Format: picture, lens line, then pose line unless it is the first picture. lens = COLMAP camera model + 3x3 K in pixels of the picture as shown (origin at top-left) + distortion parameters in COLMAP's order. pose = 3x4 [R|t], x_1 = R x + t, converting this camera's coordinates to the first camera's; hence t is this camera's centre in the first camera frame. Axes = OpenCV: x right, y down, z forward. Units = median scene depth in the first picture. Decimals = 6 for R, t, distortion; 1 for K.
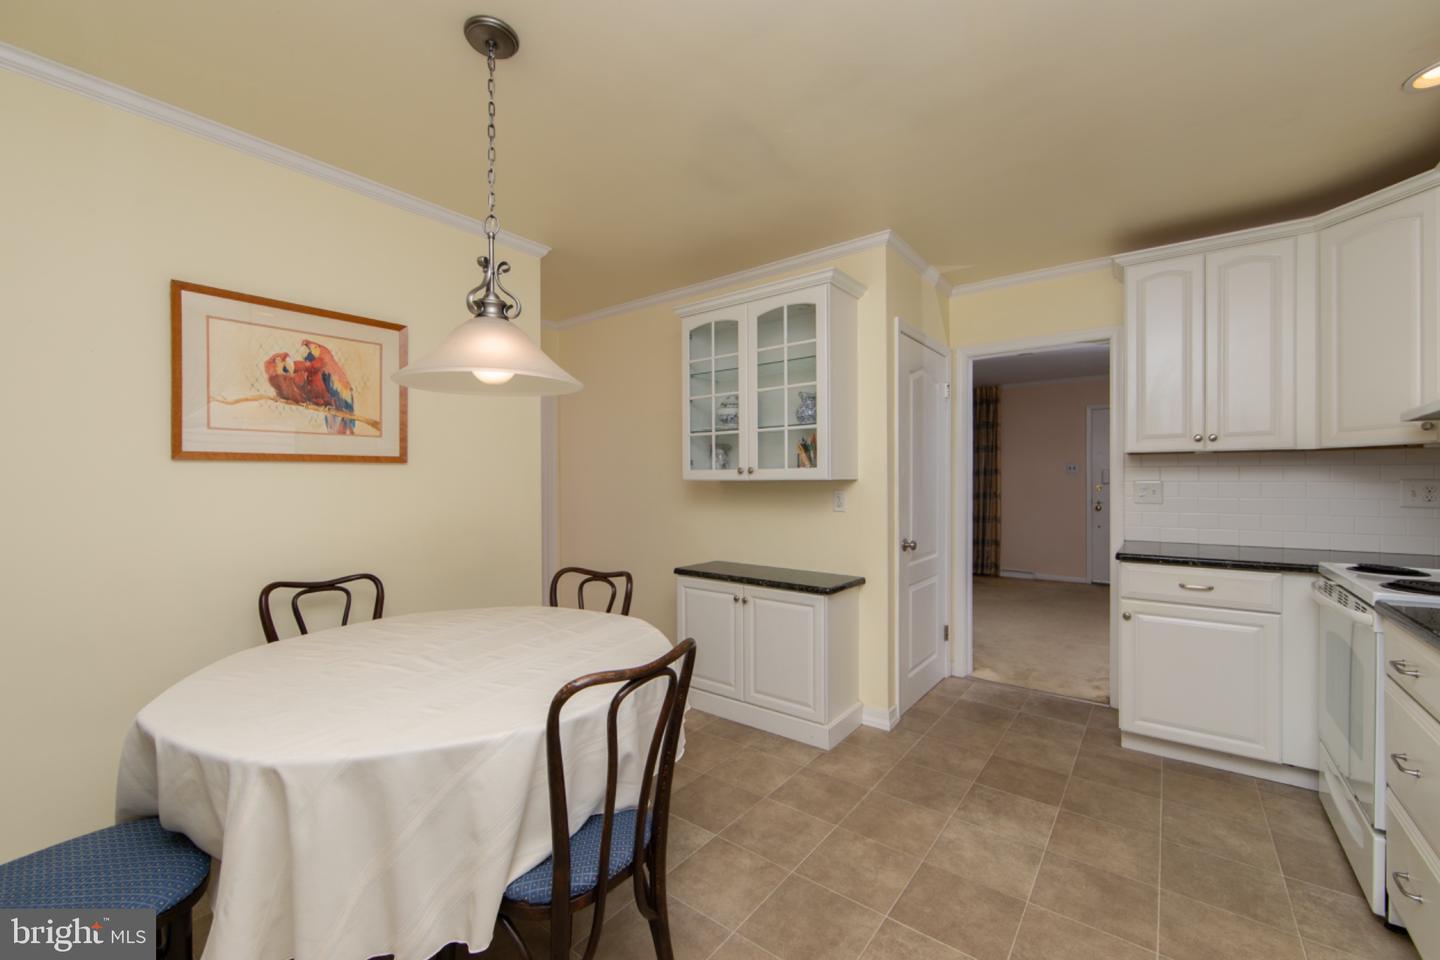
lens RADIAL K [[576.5, 0, 723.0], [0, 576.5, 477.4], [0, 0, 1]] dist [-0.001233, -0.000149]
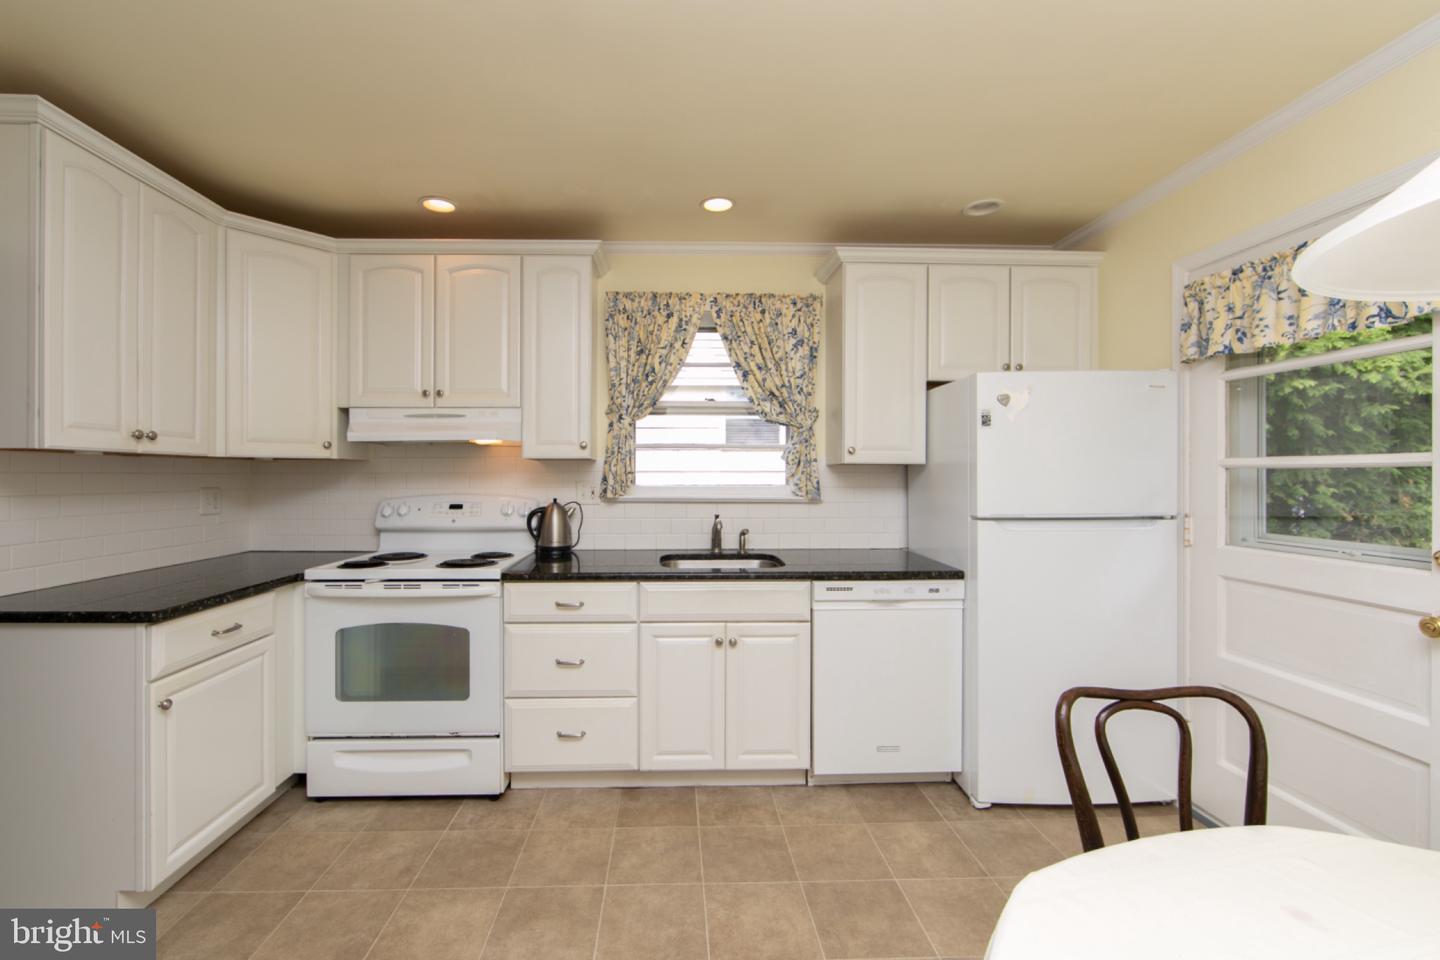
lens RADIAL K [[593.3, 0, 686.1], [0, 593.3, 475.1], [0, 0, 1]] dist [0.000023, 0.000049]
pose [[-0.628713, 0.002215, 0.777634, -0.211776], [-0.002880, 0.999982, -0.005176, -0.017906], [-0.777632, -0.005494, -0.628696, 1.093730]]
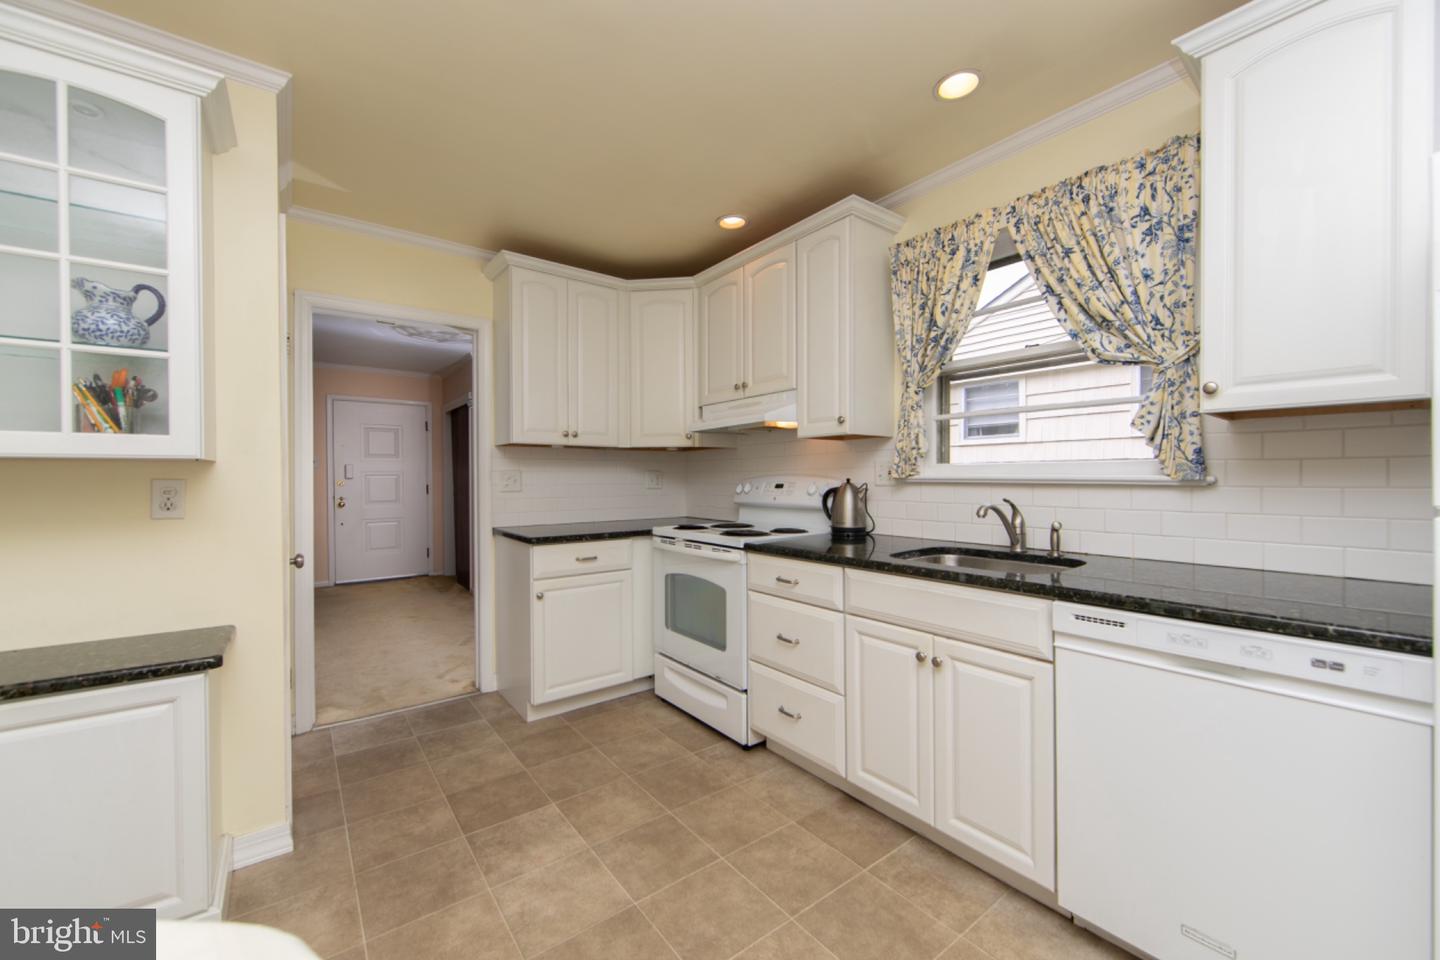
lens RADIAL K [[565.5, 0, 720.0], [0, 565.5, 480.0], [0, 0, 1]] dist [-0.000266, -0.000087]
pose [[0.258805, -0.003599, 0.965923, -0.248783], [-0.001168, 0.999991, 0.004039, 0.025136], [-0.965929, -0.002173, 0.258799, 0.464488]]
